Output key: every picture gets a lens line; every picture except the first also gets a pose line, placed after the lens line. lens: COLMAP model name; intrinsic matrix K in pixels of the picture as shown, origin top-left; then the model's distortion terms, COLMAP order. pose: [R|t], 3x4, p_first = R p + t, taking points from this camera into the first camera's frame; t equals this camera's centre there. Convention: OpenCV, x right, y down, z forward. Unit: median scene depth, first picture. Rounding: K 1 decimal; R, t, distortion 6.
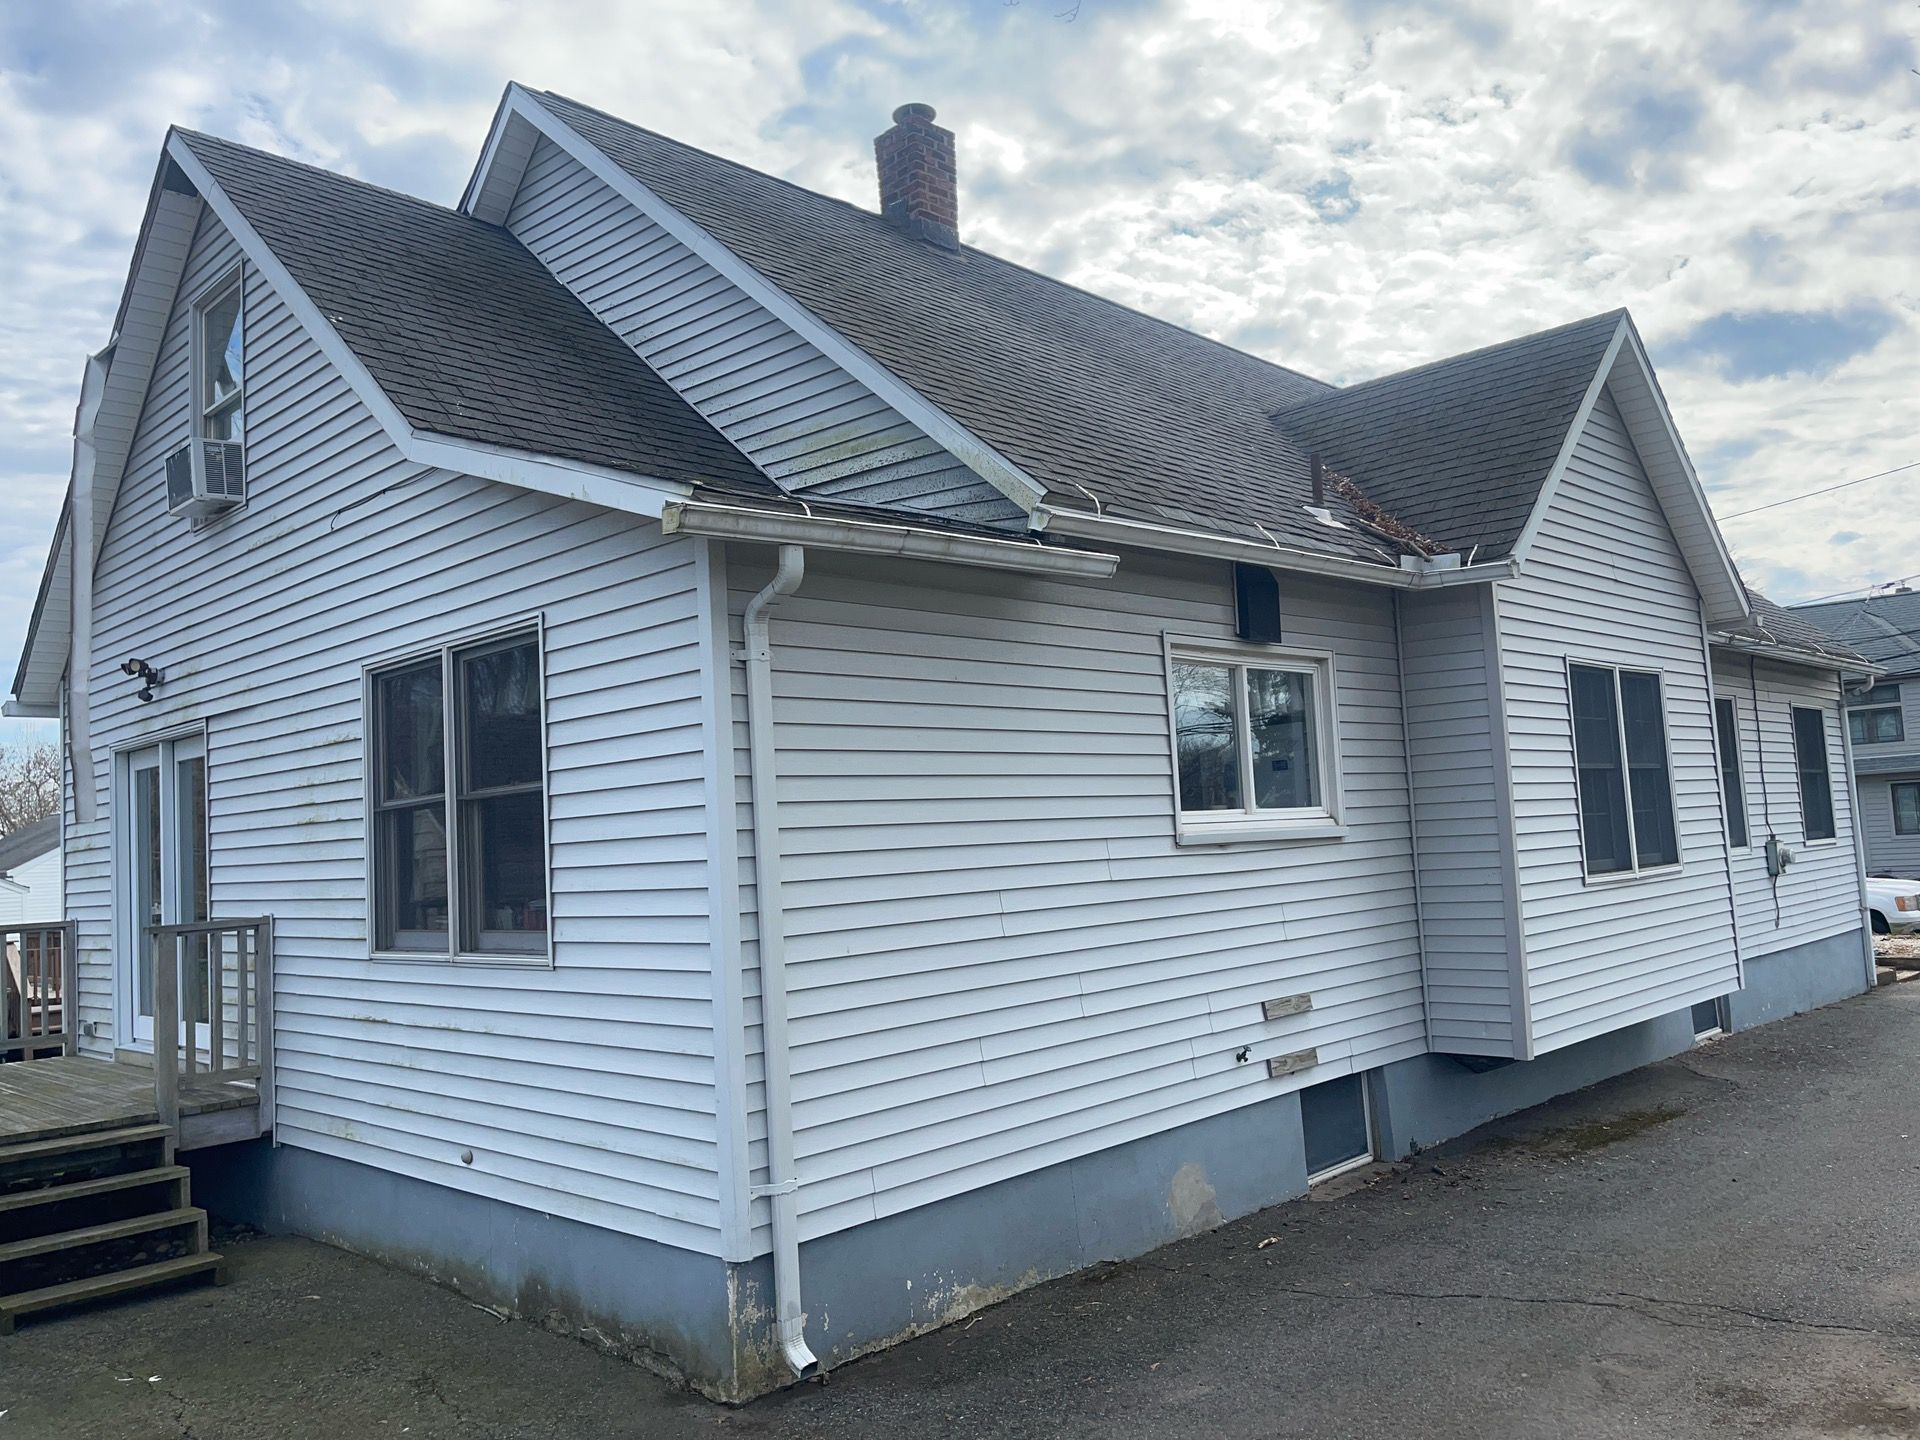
lens RADIAL K [[1442.9, 0, 959.8], [0, 1442.9, 684.8], [0, 0, 1]] dist [0.101705, -0.130905]
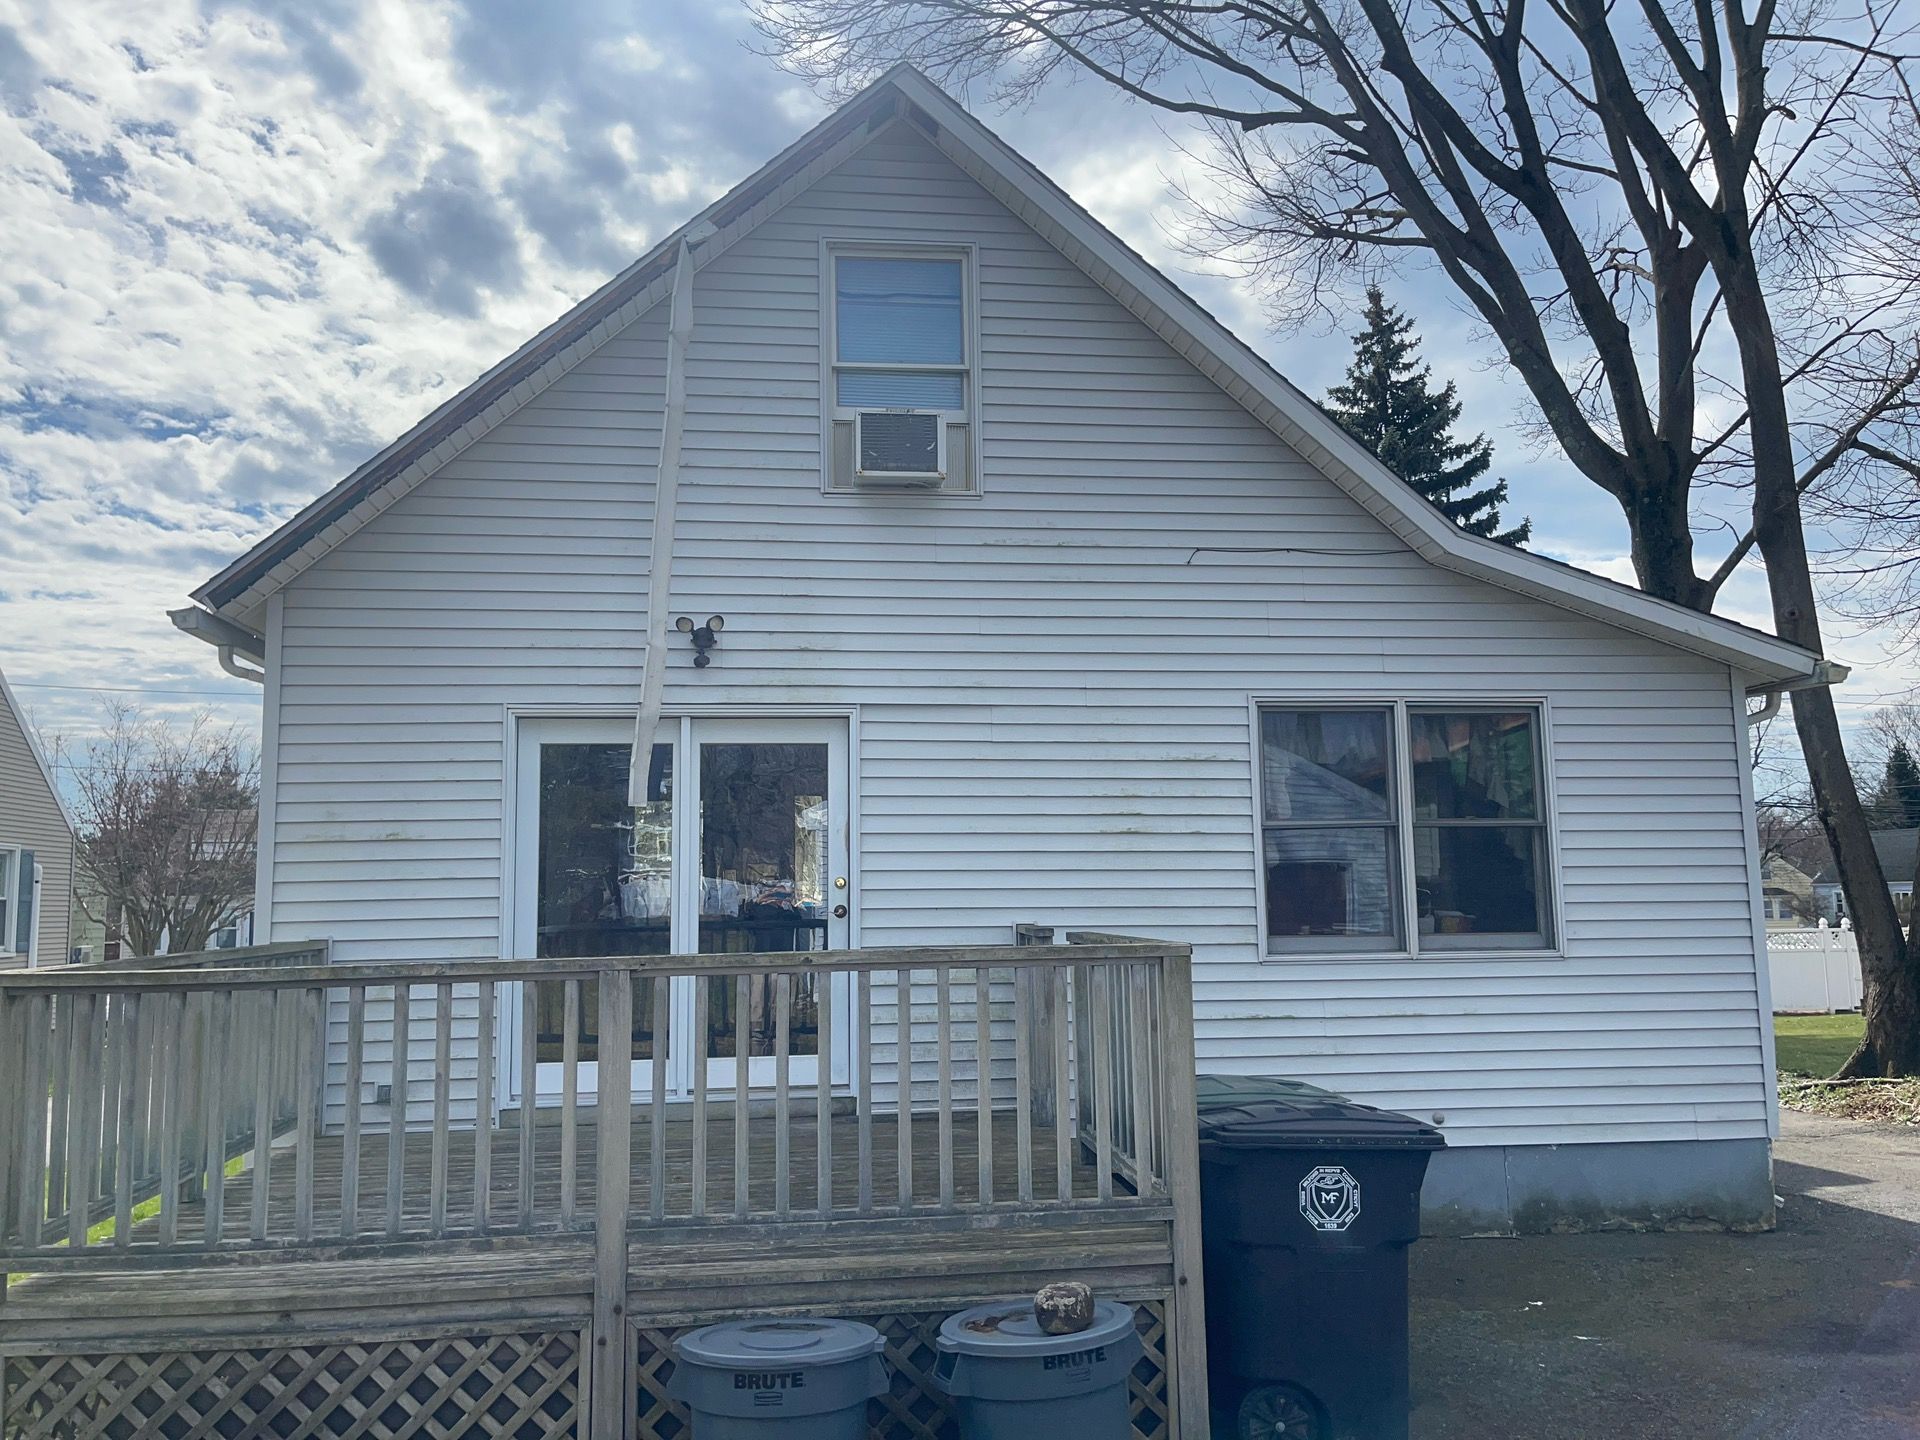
lens RADIAL K [[1701.3, 0, 960.0], [0, 1701.3, 720.0], [0, 0, 1]] dist [0.272845, -0.492112]
pose [[0.600806, 0.145092, 0.786118, -1.566775], [-0.097440, 0.989350, -0.108131, 0.167184], [-0.793434, -0.011634, 0.608545, 0.381203]]
